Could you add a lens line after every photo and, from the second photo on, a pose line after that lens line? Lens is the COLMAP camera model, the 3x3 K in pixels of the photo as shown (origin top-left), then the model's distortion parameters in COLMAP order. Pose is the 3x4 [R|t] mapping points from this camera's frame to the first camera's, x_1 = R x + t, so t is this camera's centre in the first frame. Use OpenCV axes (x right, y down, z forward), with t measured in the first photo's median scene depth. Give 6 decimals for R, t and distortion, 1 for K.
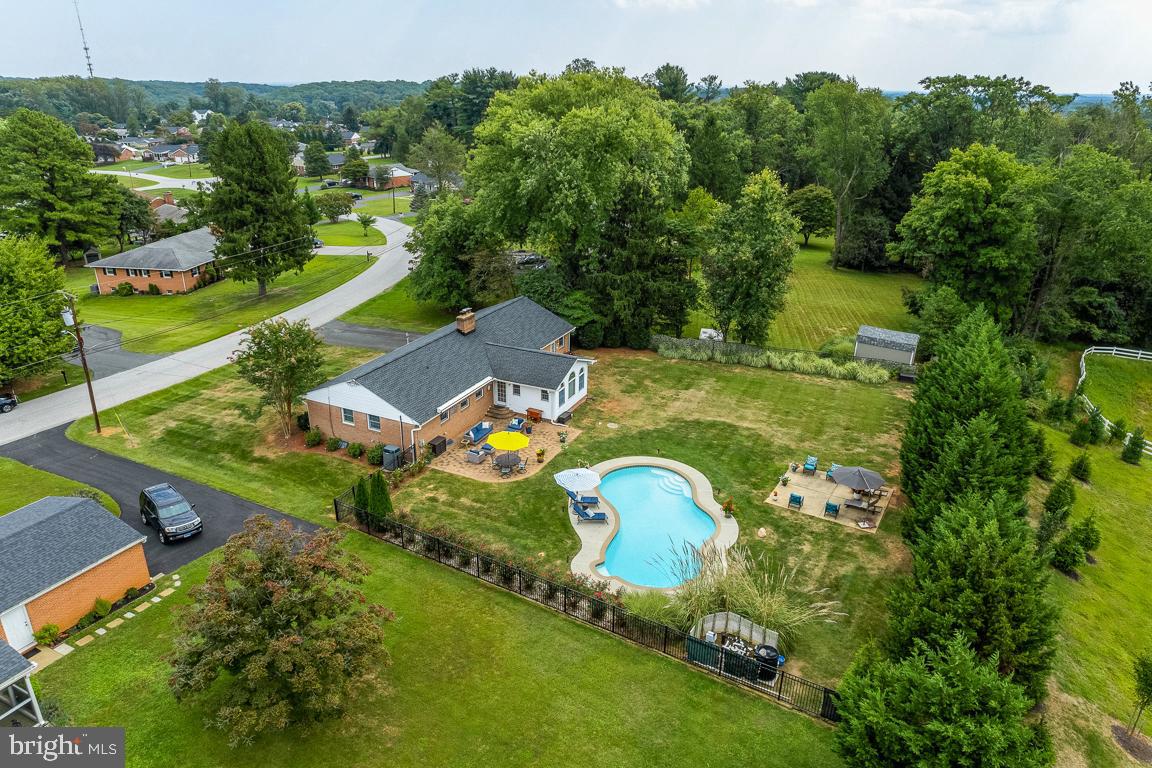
lens RADIAL K [[756.6, 0, 576.0], [0, 756.6, 384.0], [0, 0, 1]] dist [-0.071217, 0.058995]
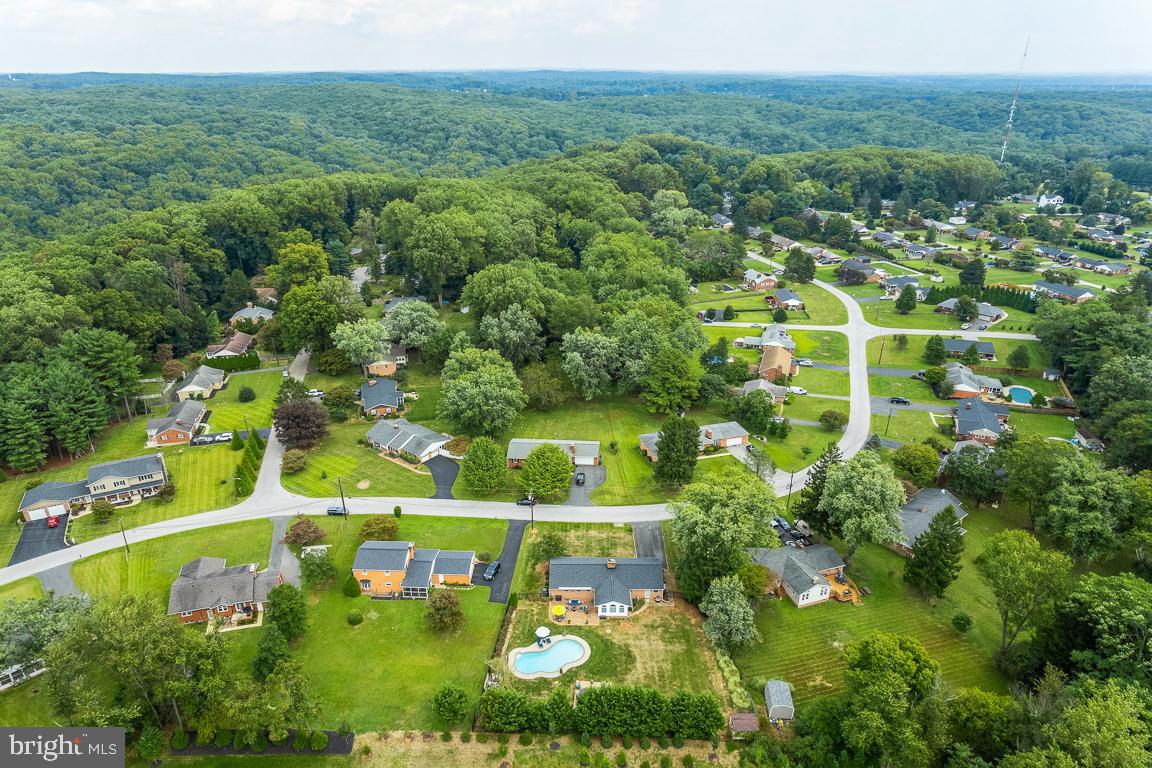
lens RADIAL K [[756.6, 0, 576.0], [0, 756.6, 384.0], [0, 0, 1]] dist [-0.071217, 0.058995]
pose [[0.419461, 0.356492, -0.834845, 2.060816], [-0.331909, 0.916214, 0.224472, -1.405868], [0.844919, 0.182936, 0.502639, -0.607679]]
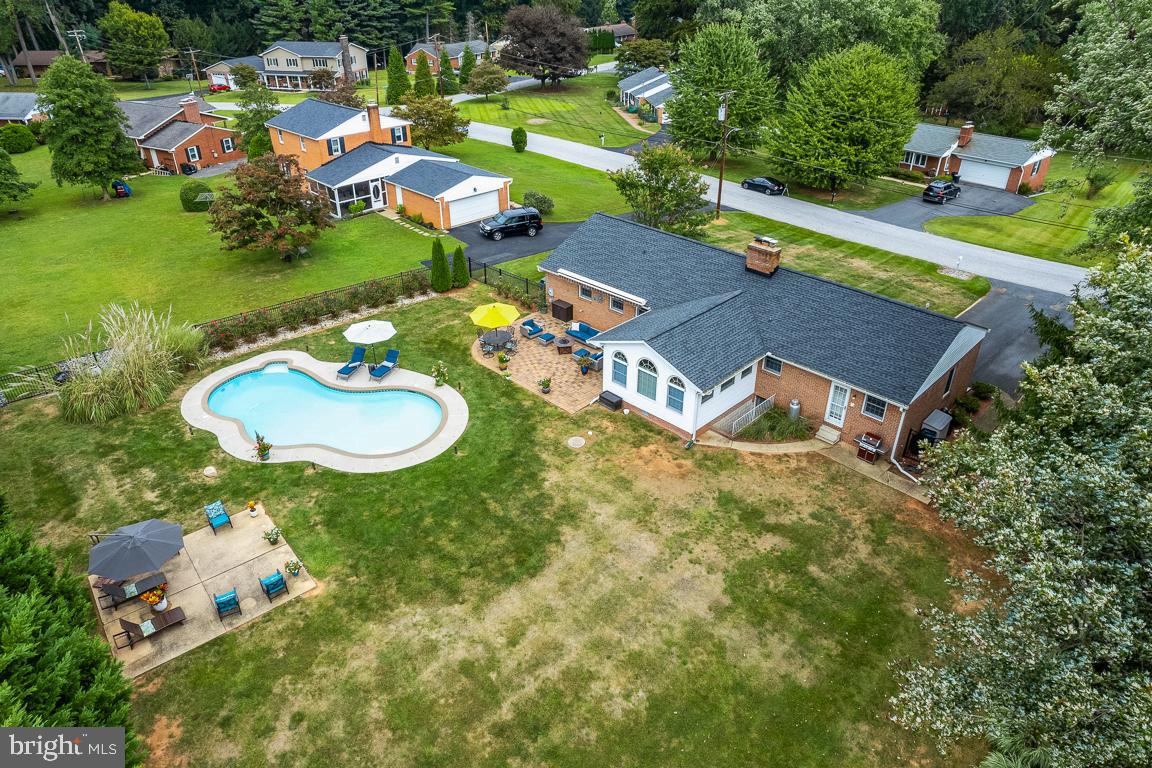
lens RADIAL K [[756.6, 0, 576.0], [0, 756.6, 384.0], [0, 0, 1]] dist [-0.071217, 0.058995]
pose [[-0.335648, 0.460116, -0.821970, 0.604116], [-0.357120, 0.745297, 0.563025, -0.372274], [0.871668, 0.482520, -0.085841, 1.145639]]
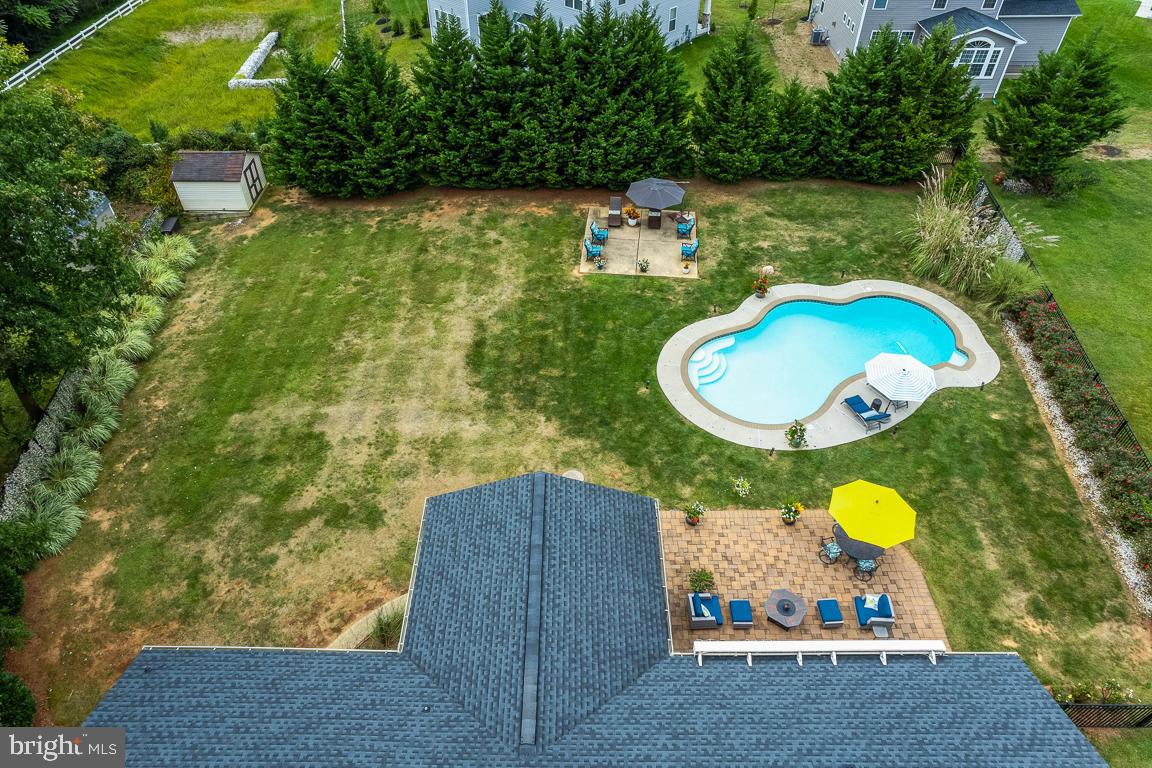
lens RADIAL K [[730.7, 0, 571.9], [0, 730.7, 385.9], [0, 0, 1]] dist [-0.068431, 0.052900]
pose [[-0.415810, -0.637713, 0.648402, -0.252093], [0.345403, 0.548802, 0.761257, -0.388387], [-0.841308, 0.540498, -0.007929, 1.080204]]
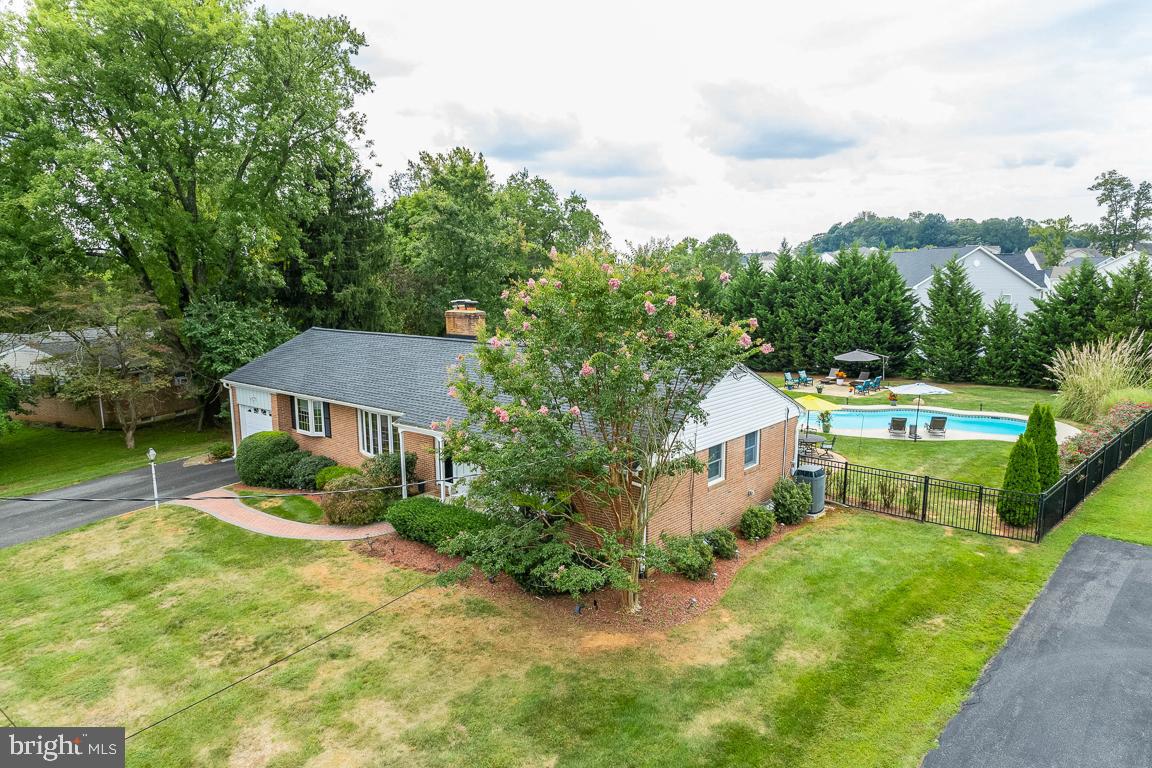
lens RADIAL K [[756.6, 0, 576.0], [0, 756.6, 384.0], [0, 0, 1]] dist [-0.071217, 0.058995]
pose [[0.259045, -0.157937, 0.952865, -0.744568], [0.383244, 0.922363, 0.048692, -0.050069], [-0.886577, 0.352566, 0.299462, 0.936033]]
